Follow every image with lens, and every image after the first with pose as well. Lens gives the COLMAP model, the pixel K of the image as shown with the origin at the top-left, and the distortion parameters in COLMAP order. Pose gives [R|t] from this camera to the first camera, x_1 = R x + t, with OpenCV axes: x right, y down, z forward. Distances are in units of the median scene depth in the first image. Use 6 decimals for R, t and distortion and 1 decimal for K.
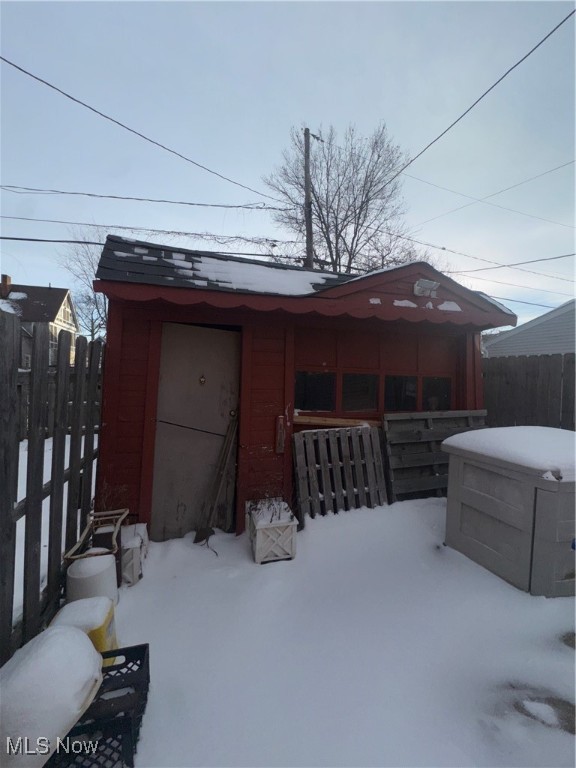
lens RADIAL K [[307.0, 0, 286.5], [0, 307.0, 385.9], [0, 0, 1]] dist [-0.004281, 0.000291]
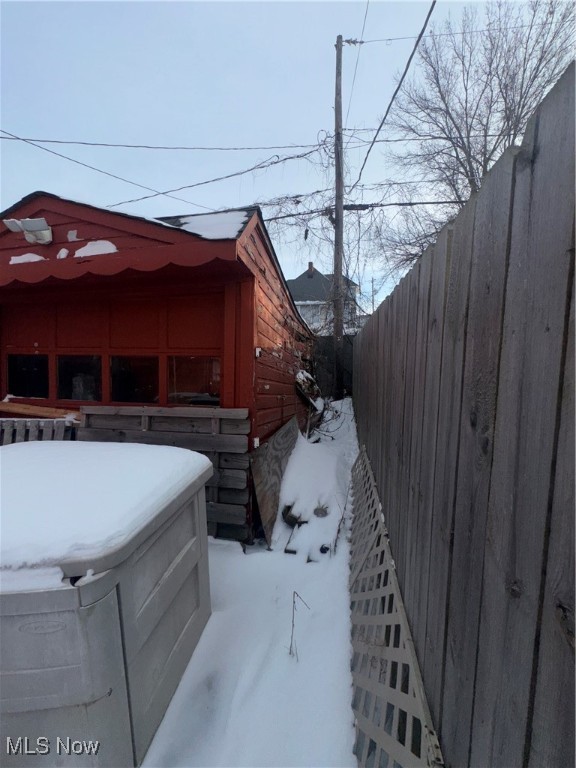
lens RADIAL K [[307.0, 0, 287.6], [0, 307.0, 384.5], [0, 0, 1]] dist [-0.004281, 0.000291]
pose [[0.856852, 0.029143, -0.514738, 1.194137], [0.009668, 0.997317, 0.072559, -0.014594], [0.515472, -0.067148, 0.854272, 0.620259]]
